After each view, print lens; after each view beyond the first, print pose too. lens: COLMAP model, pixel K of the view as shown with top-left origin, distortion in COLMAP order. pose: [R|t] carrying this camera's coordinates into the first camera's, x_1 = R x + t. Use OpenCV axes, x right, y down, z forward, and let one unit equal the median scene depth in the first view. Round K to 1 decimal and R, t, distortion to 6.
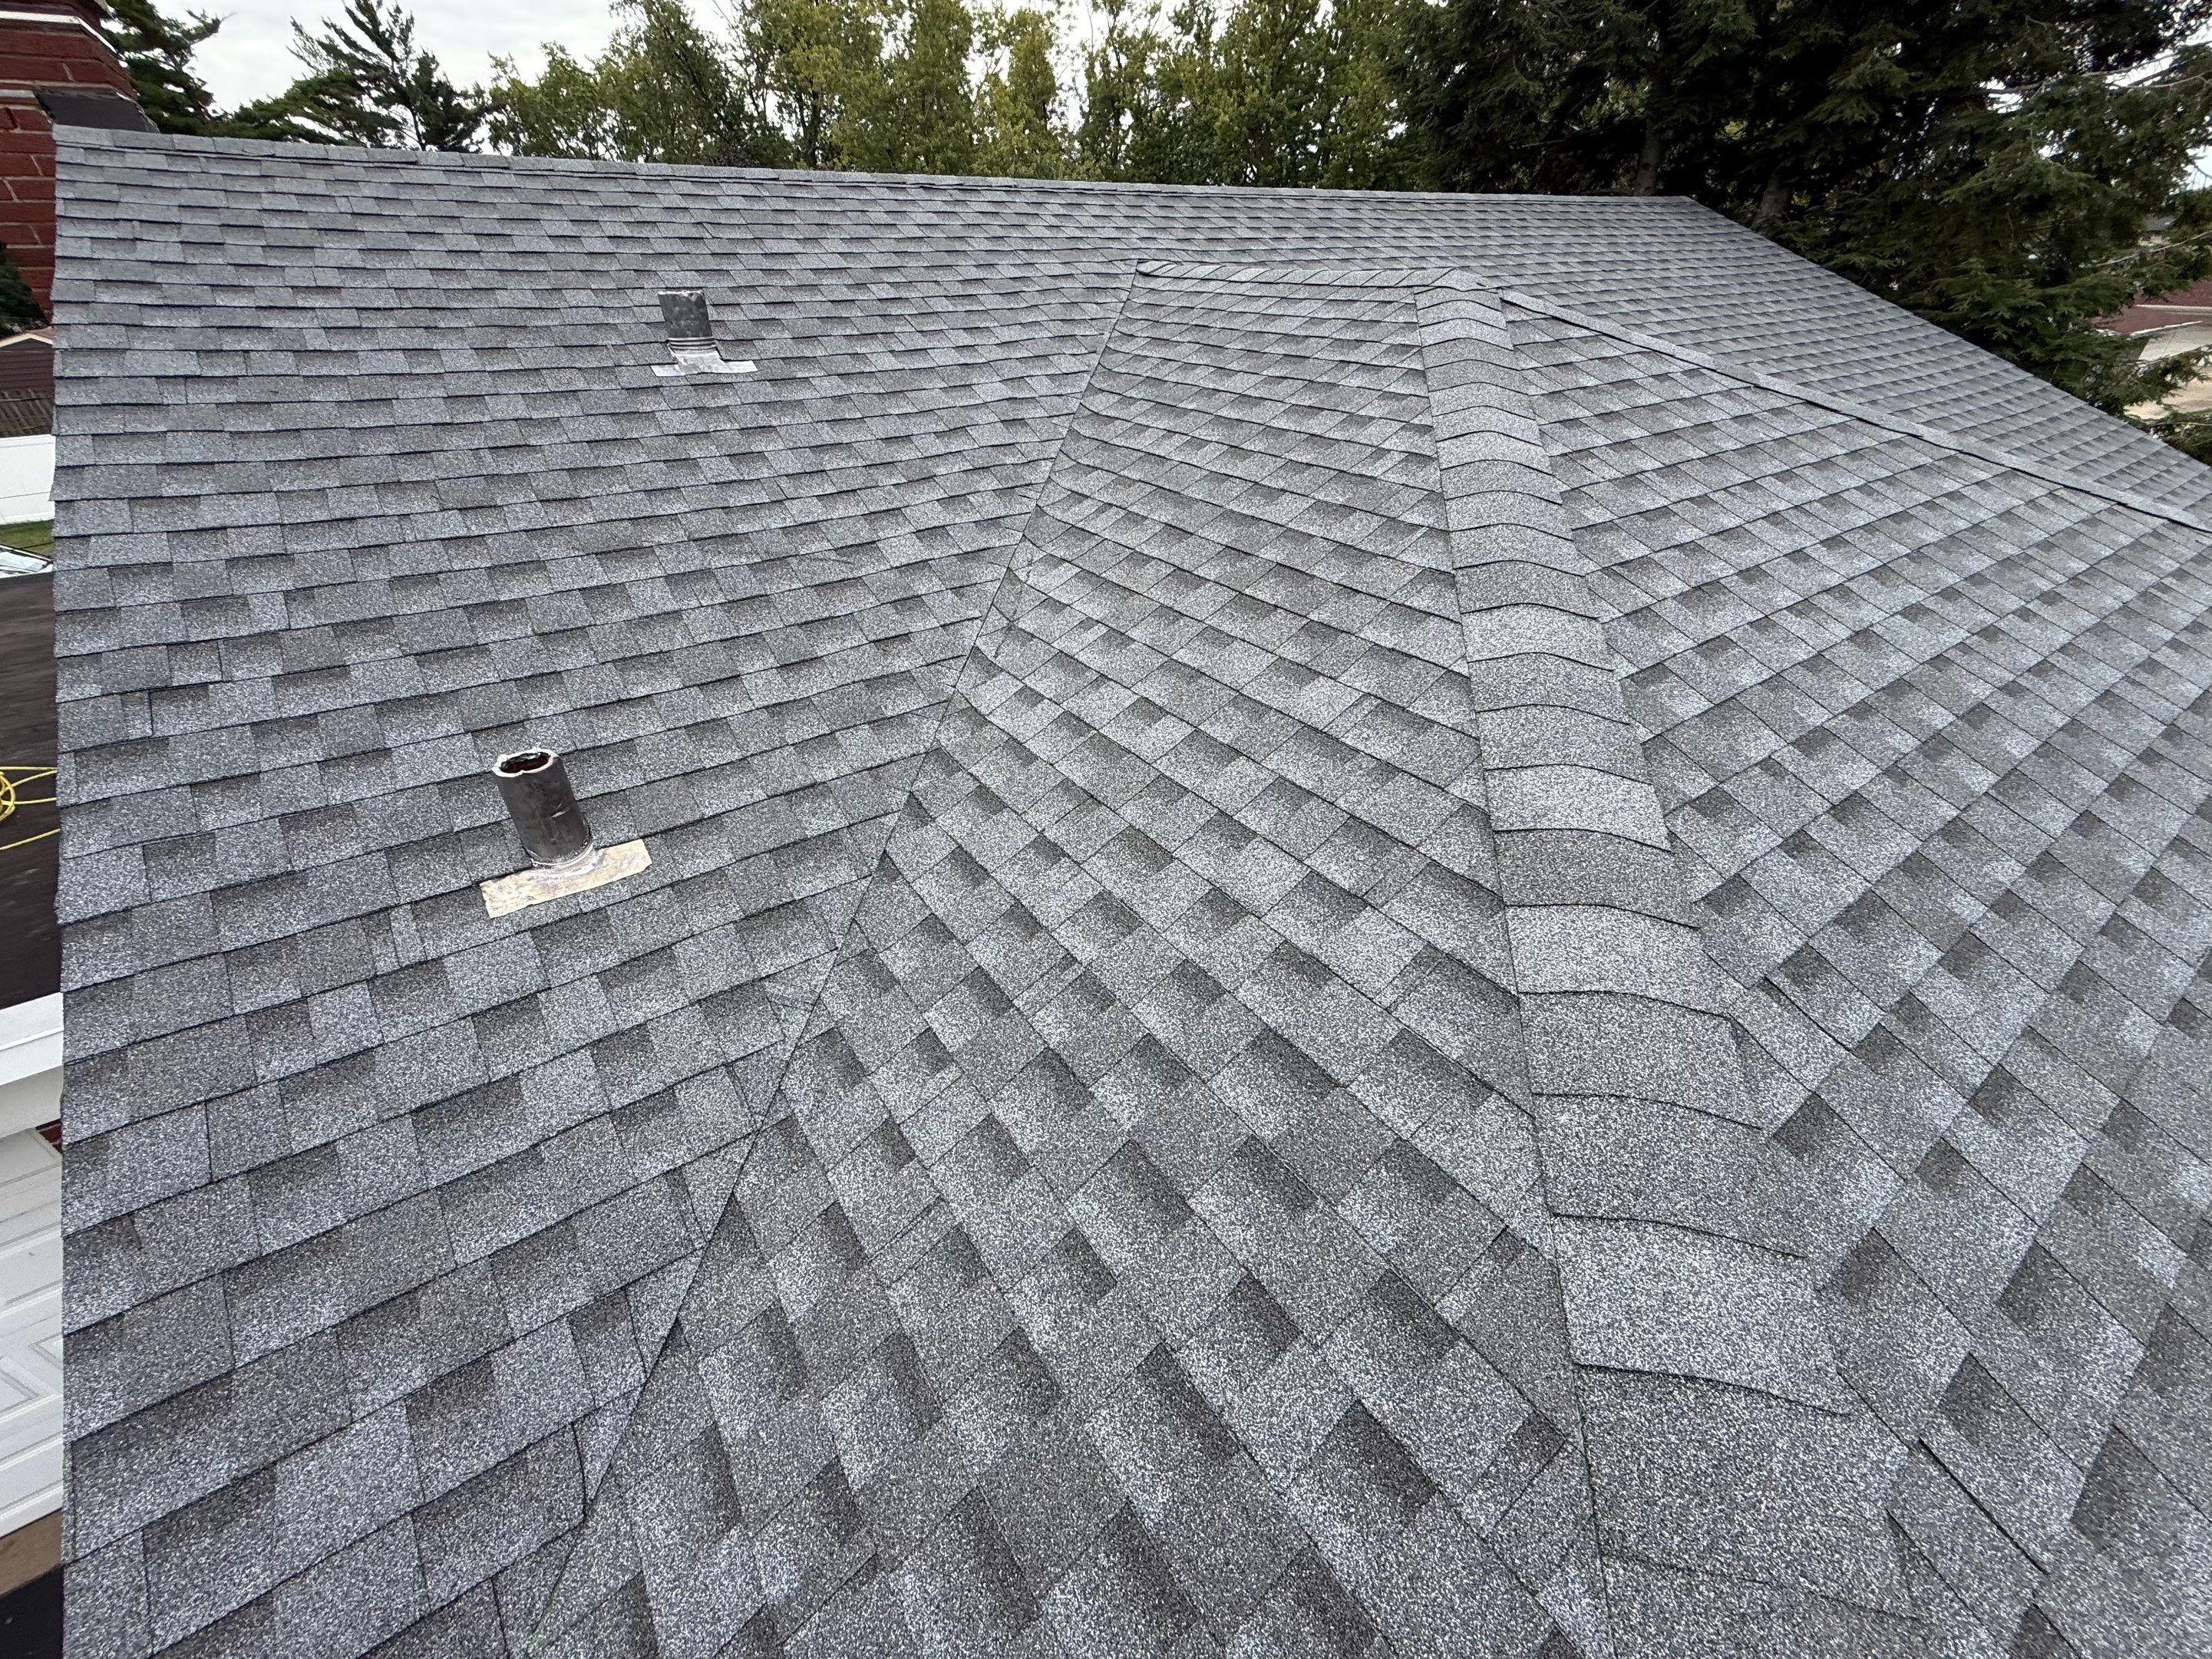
lens RADIAL K [[868.8, 0, 1100.3], [0, 868.8, 834.3], [0, 0, 1]] dist [0.001790, -0.000472]
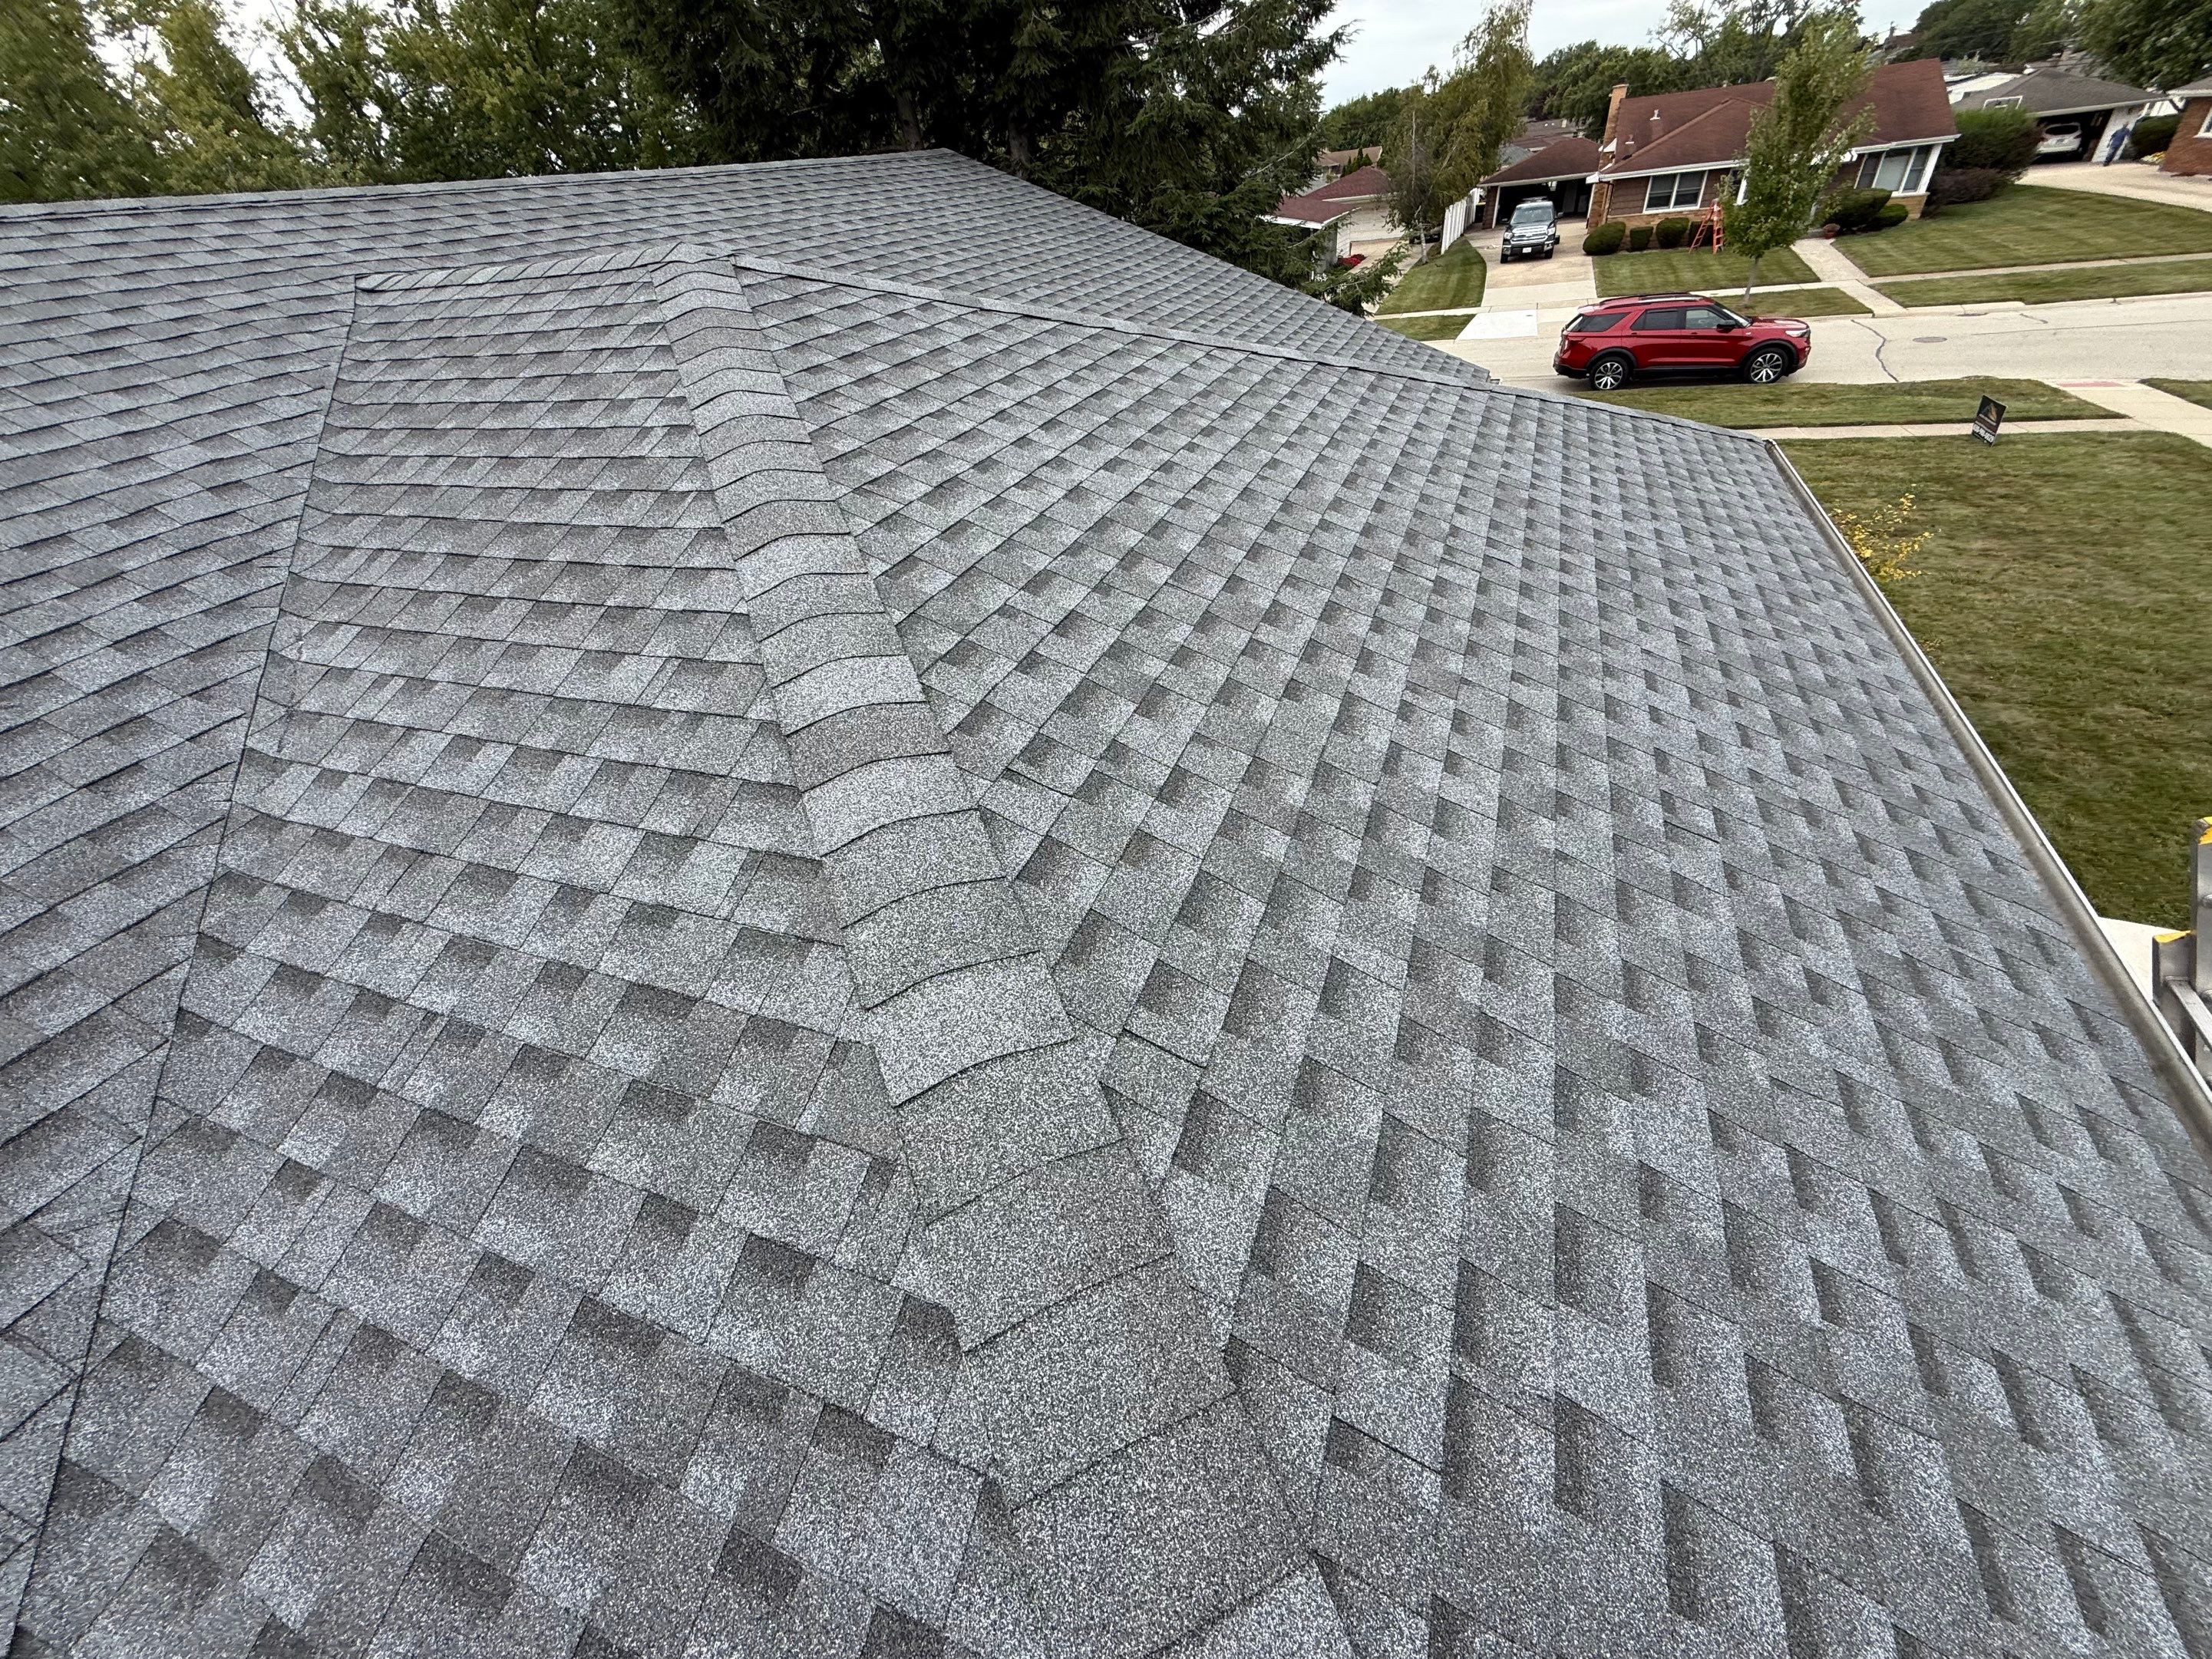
lens RADIAL K [[868.8, 0, 1100.3], [0, 868.8, 834.3], [0, 0, 1]] dist [0.001790, -0.000472]
pose [[0.833839, -0.391475, 0.389177, 0.219945], [0.382992, 0.918009, 0.102842, 0.111166], [-0.397529, 0.063298, 0.915404, -0.136649]]
